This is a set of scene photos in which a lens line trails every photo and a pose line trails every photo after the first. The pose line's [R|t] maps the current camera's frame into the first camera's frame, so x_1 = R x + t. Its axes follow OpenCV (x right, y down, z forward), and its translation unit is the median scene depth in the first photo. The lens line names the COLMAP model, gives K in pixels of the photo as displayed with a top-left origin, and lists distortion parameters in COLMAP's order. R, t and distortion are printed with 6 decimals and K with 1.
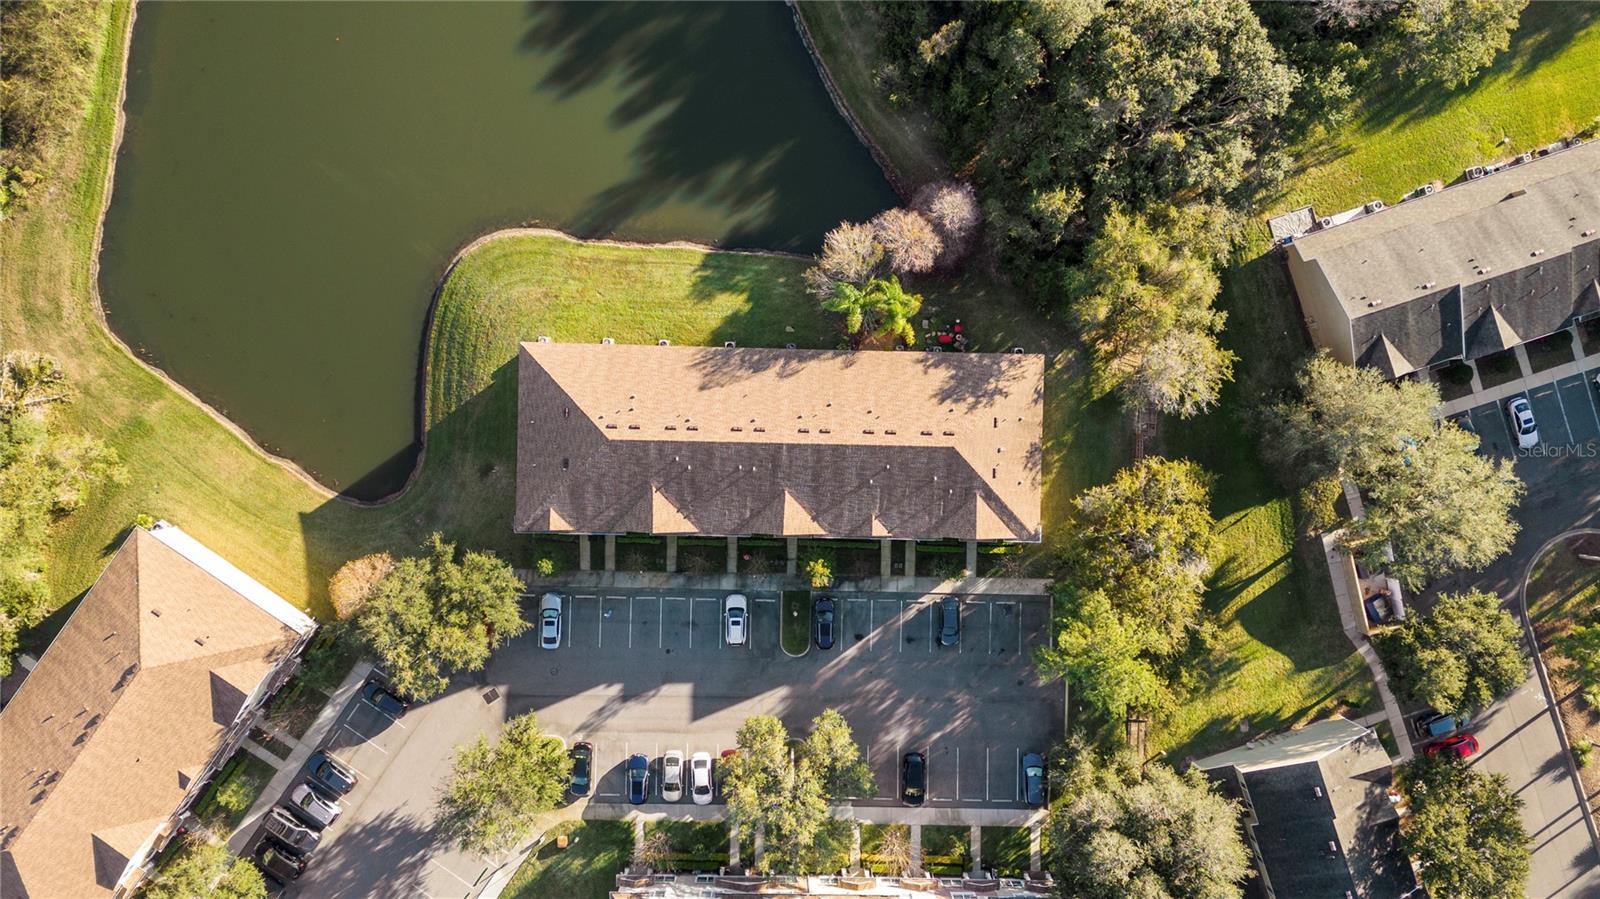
lens RADIAL K [[1137.6, 0, 800.0], [0, 1137.6, 449.5], [0, 0, 1]] dist [0.056989, -0.048139]
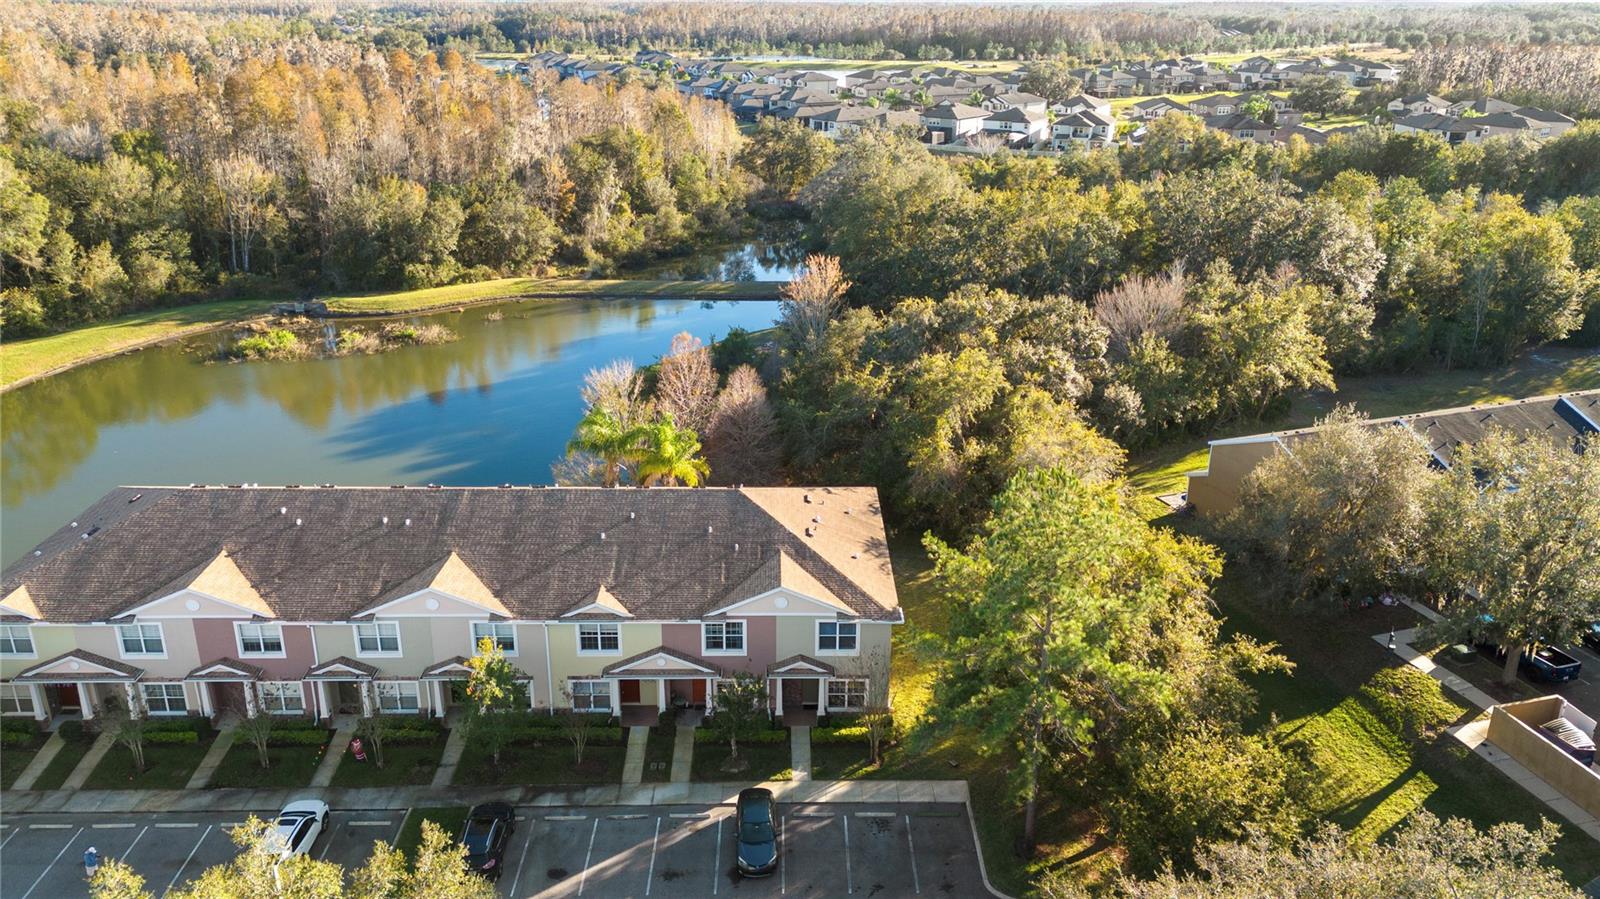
lens RADIAL K [[1145.3, 0, 803.4], [0, 1145.3, 431.6], [0, 0, 1]] dist [0.115827, -0.138181]
pose [[0.999179, -0.026702, 0.030472, 0.139991], [0.038021, 0.358124, -0.932900, 0.535896], [0.013998, 0.933292, 0.358845, 0.676320]]
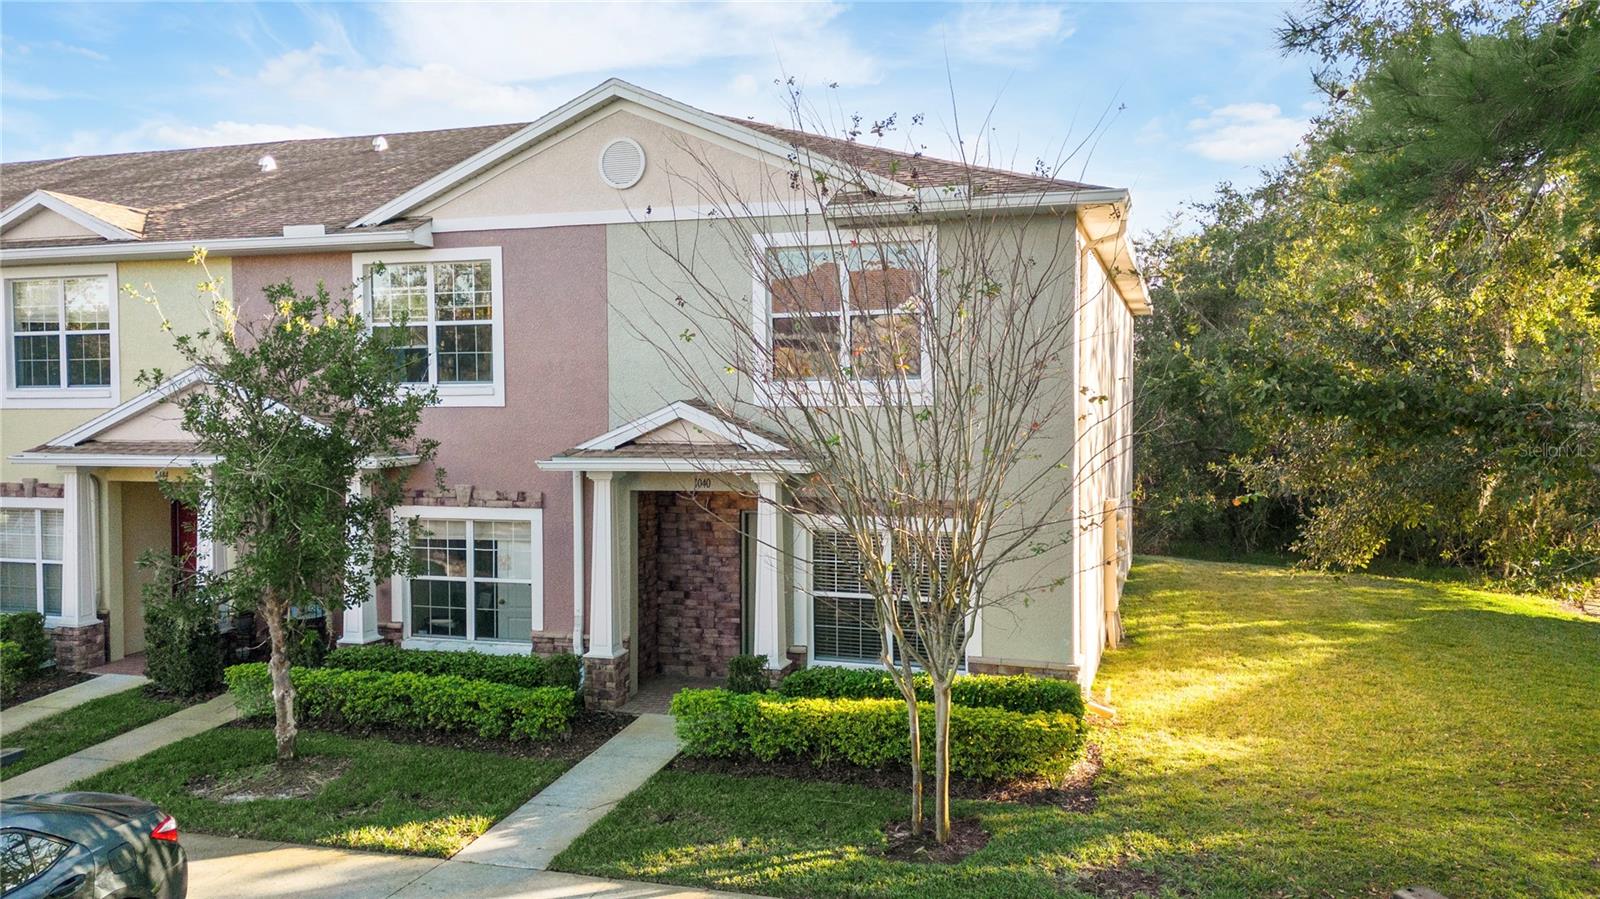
lens RADIAL K [[1137.6, 0, 800.0], [0, 1137.6, 449.5], [0, 0, 1]] dist [0.056989, -0.048139]
pose [[0.964759, -0.016305, -0.262630, 0.197524], [-0.261581, 0.048907, -0.963942, 0.193950], [0.028561, 0.998670, 0.042919, 0.966994]]
